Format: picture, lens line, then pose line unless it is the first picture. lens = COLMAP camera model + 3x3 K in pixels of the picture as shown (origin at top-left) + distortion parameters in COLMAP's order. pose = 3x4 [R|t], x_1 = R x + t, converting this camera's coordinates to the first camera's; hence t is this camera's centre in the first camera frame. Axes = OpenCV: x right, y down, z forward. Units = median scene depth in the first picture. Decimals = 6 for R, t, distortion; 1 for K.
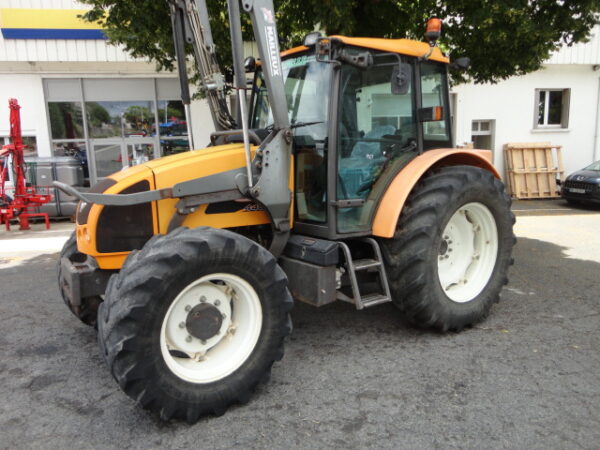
lens RADIAL K [[438.6, 0, 298.9], [0, 438.6, 225.0], [0, 0, 1]] dist [-0.004692, -0.010848]
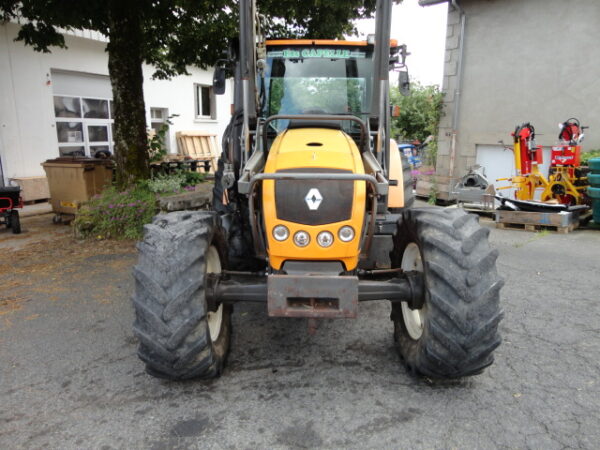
lens RADIAL K [[438.6, 0, 298.0], [0, 438.6, 222.2], [0, 0, 1]] dist [-0.004692, -0.010848]
pose [[0.599474, -0.139412, 0.788159, -0.309913], [0.123174, 0.989052, 0.081260, -0.018832], [-0.790860, 0.048368, 0.610083, 0.143845]]
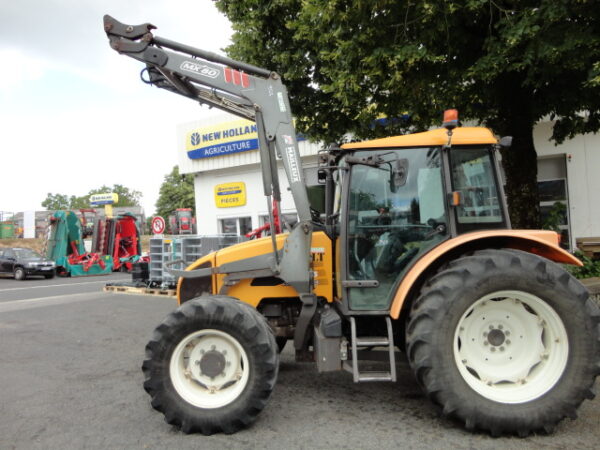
lens RADIAL K [[438.6, 0, 306.1], [0, 438.6, 222.5], [0, 0, 1]] dist [-0.004692, -0.010848]
pose [[0.789649, -0.023982, -0.613090, 0.705090], [-0.064639, 0.990423, -0.121996, -0.060128], [0.610145, 0.135964, 0.780536, 0.020101]]
